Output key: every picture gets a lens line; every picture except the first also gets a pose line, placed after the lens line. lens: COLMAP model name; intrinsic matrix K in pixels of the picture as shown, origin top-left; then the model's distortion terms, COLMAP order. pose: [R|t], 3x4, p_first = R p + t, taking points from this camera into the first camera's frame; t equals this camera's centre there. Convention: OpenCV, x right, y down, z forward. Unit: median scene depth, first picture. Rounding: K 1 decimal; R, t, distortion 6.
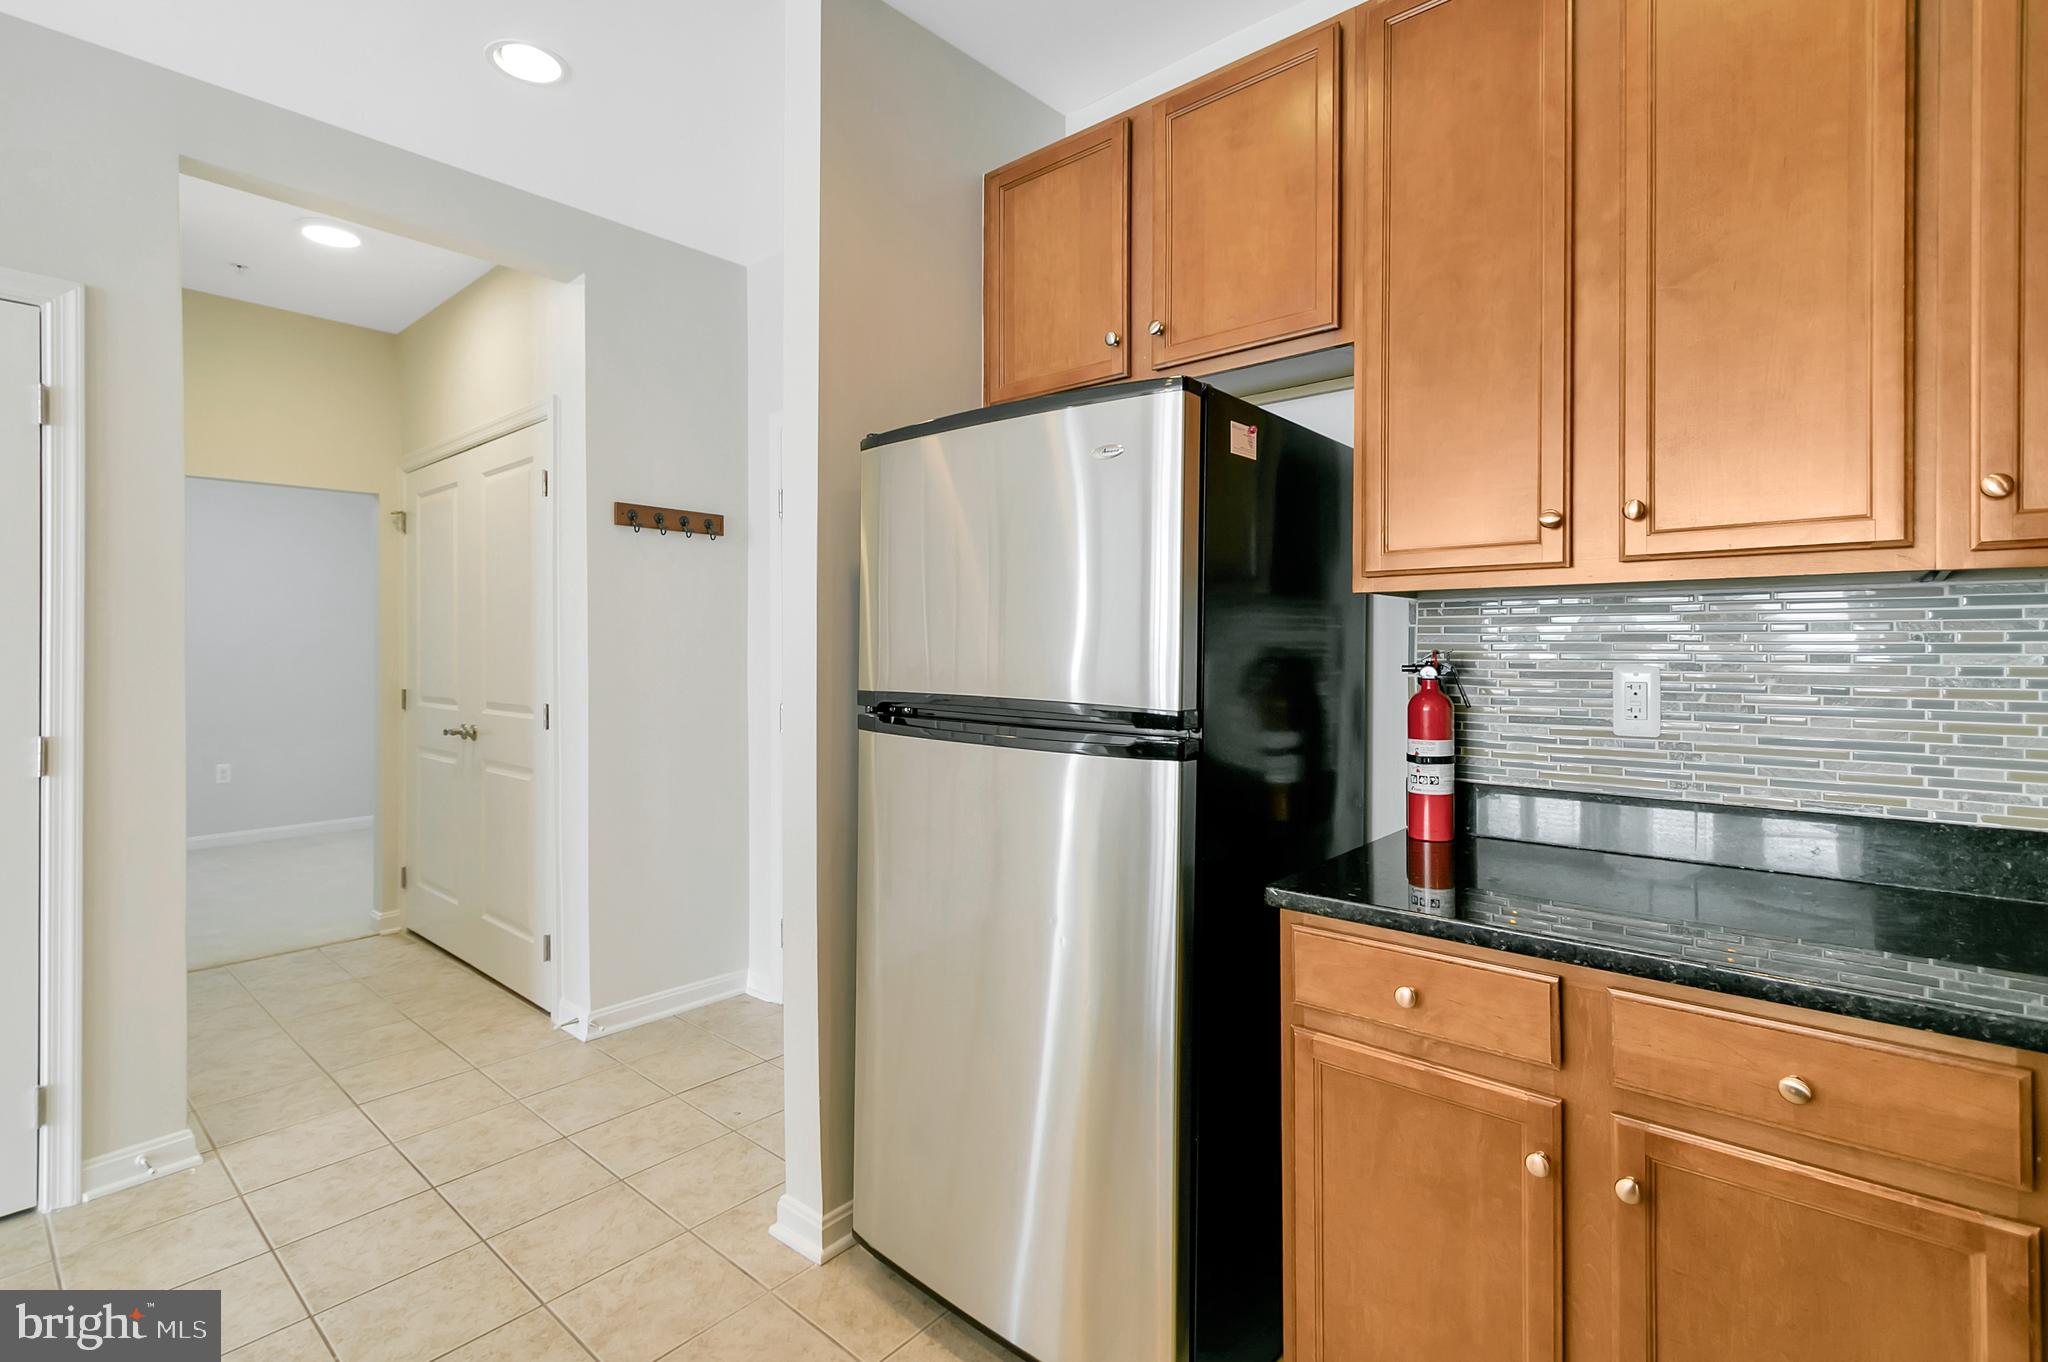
lens RADIAL K [[954.9, 0, 1021.1], [0, 954.9, 648.8], [0, 0, 1]] dist [-0.001532, -0.000519]
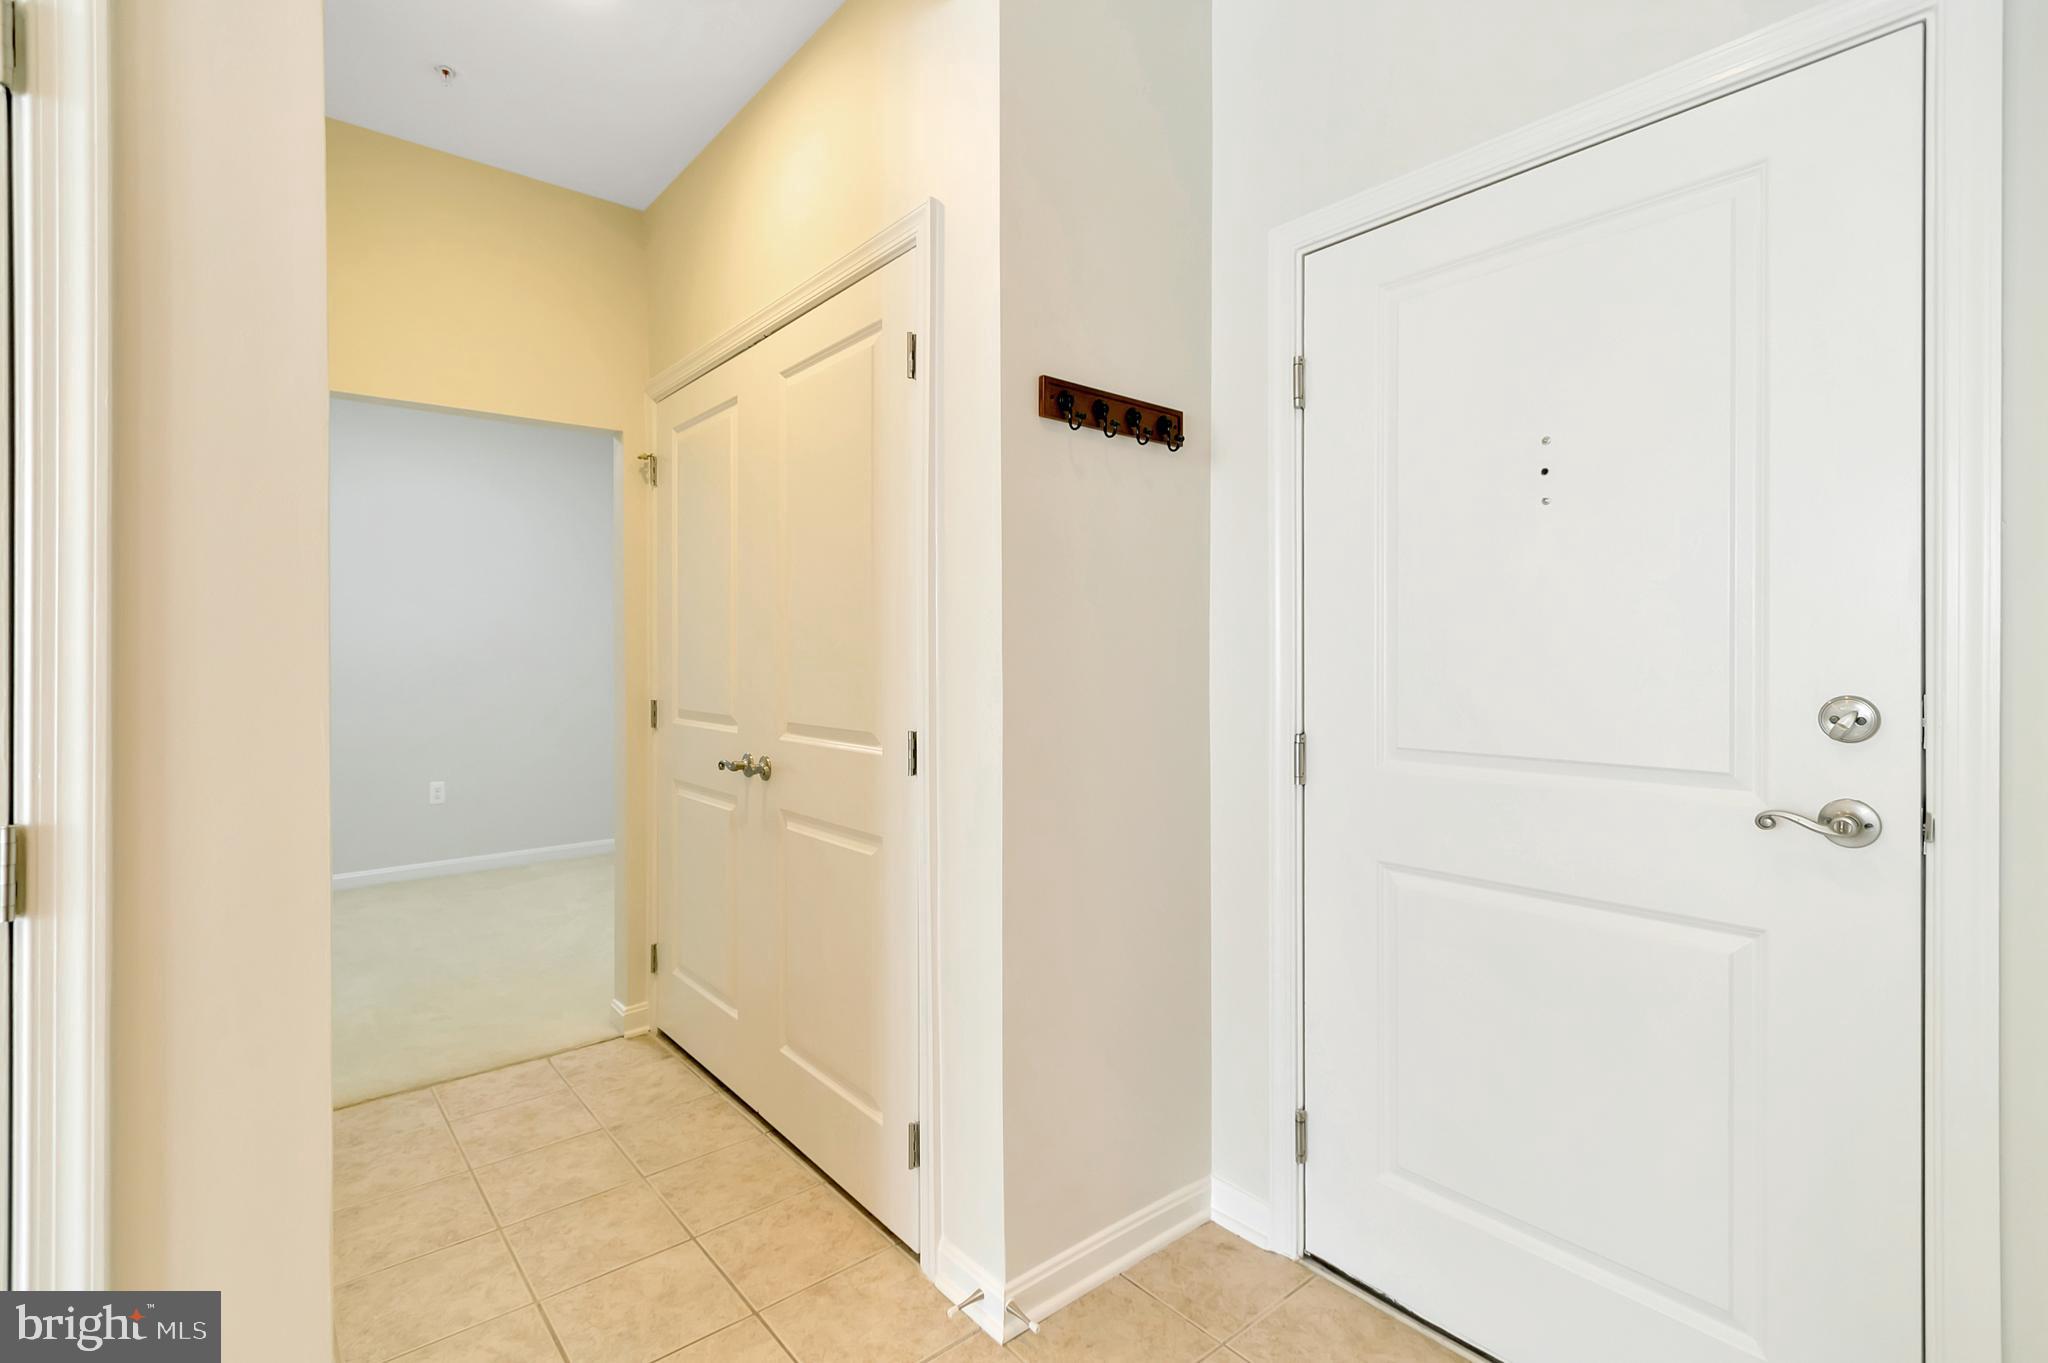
lens RADIAL K [[950.5, 0, 1005.4], [0, 950.5, 659.6], [0, 0, 1]] dist [0.007908, 0.000044]
pose [[0.986355, 0.000174, -0.164630, -0.351054], [0.000584, 0.999989, 0.004557, 0.011038], [0.164629, -0.004591, 0.986345, 0.438861]]
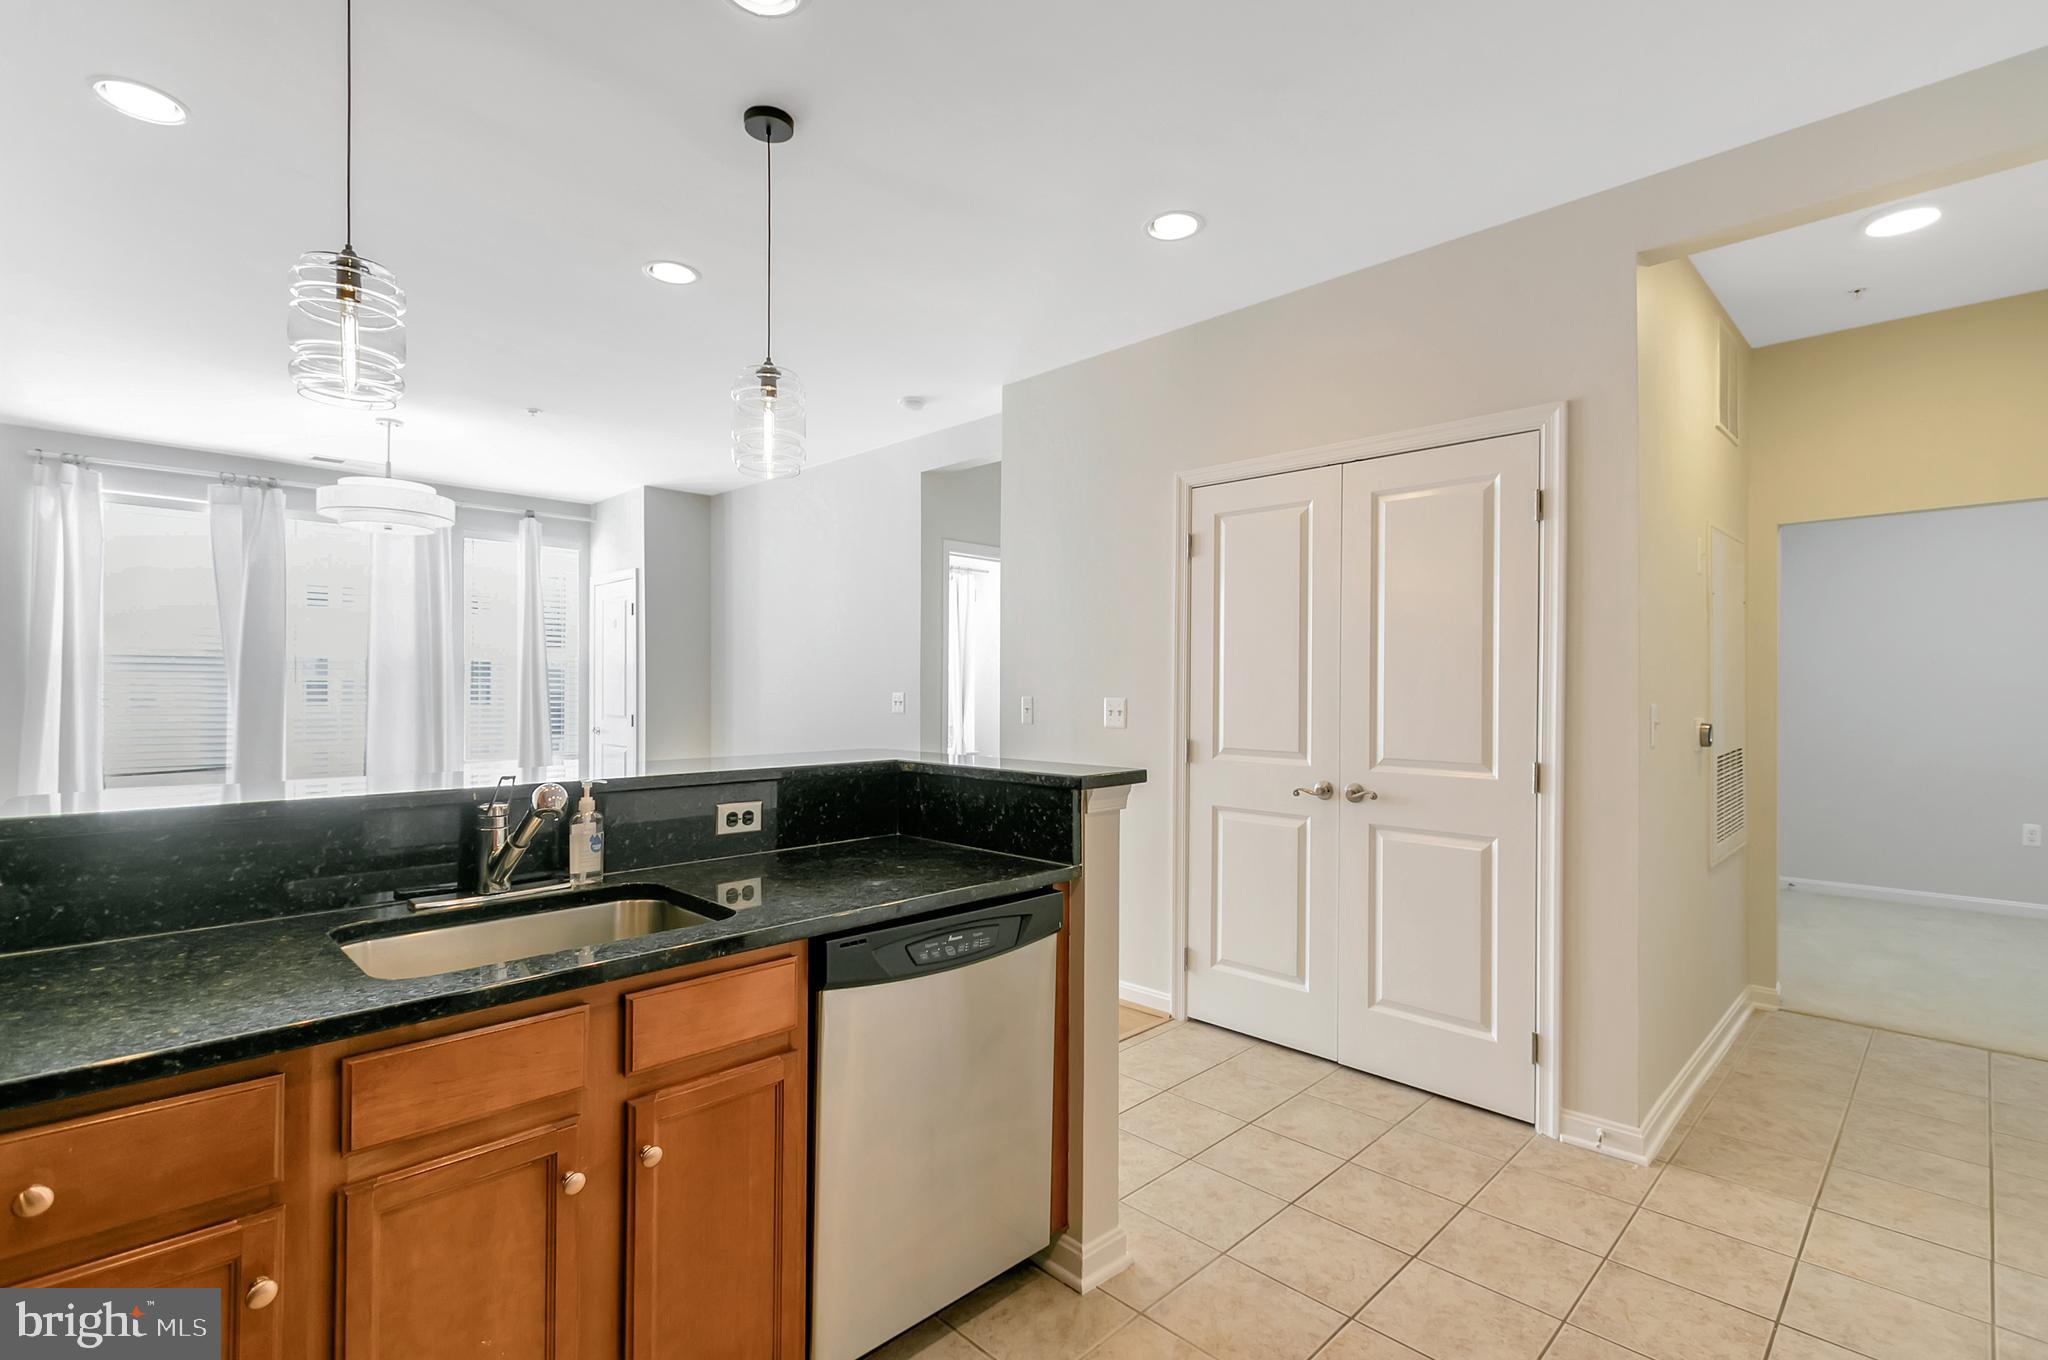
lens RADIAL K [[944.9, 0, 1015.1], [0, 944.9, 687.9], [0, 0, 1]] dist [0.013595, -0.006538]
pose [[-0.079936, 0.001595, -0.996799, 0.209406], [-0.003035, 0.999994, 0.001843, -0.006065], [0.996795, 0.003173, -0.079931, 0.267847]]
